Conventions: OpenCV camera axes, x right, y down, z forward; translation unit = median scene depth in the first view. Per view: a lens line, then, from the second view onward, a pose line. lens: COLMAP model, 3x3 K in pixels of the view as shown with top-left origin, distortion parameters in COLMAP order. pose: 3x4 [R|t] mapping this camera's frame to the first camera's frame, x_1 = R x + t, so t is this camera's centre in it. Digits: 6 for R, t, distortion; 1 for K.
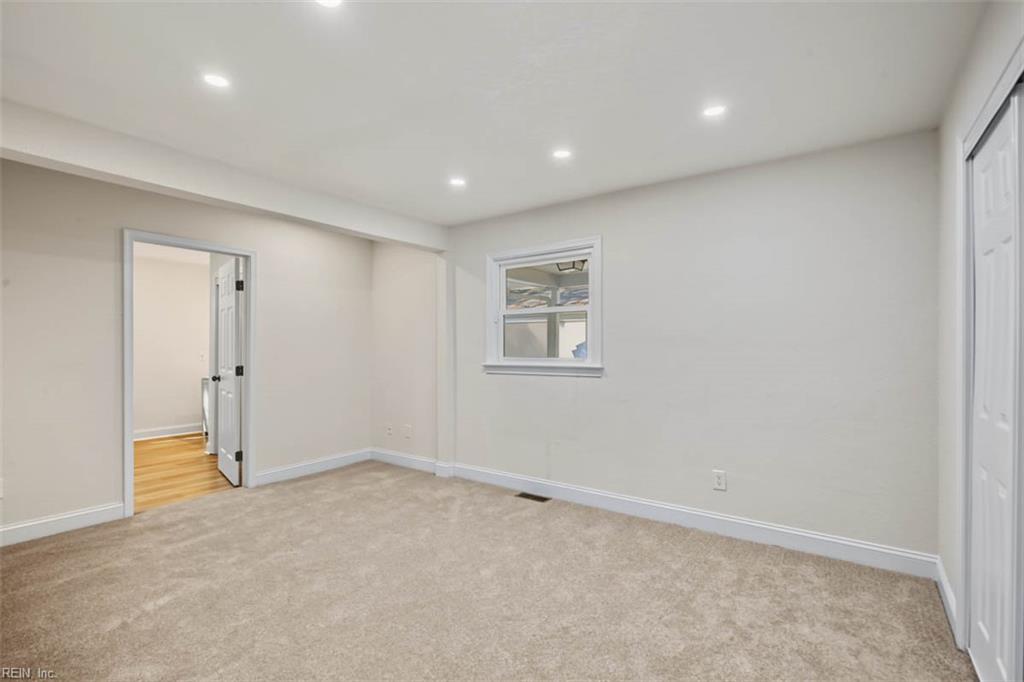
lens RADIAL K [[472.7, 0, 512.0], [0, 472.7, 341.0], [0, 0, 1]] dist [-0.000340, 0.000370]
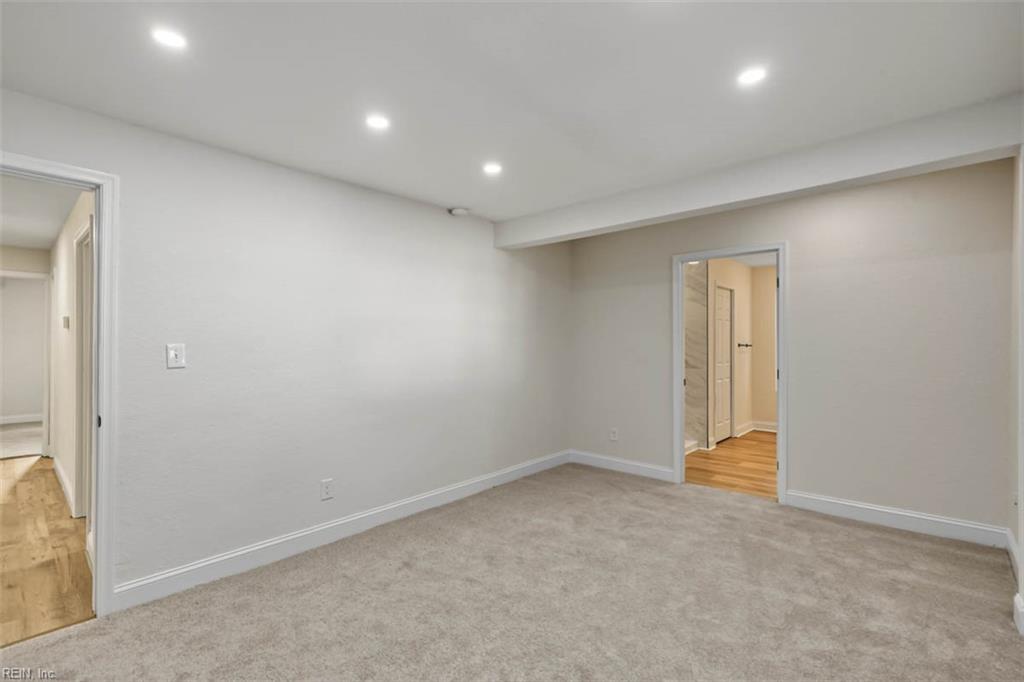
lens RADIAL K [[462.4, 0, 516.2], [0, 462.4, 344.8], [0, 0, 1]] dist [-0.001005, -0.000117]
pose [[-0.103110, -0.002163, -0.994668, 0.479254], [0.007215, 0.999970, -0.002922, 0.004787], [0.994644, -0.007478, -0.103092, 0.739363]]
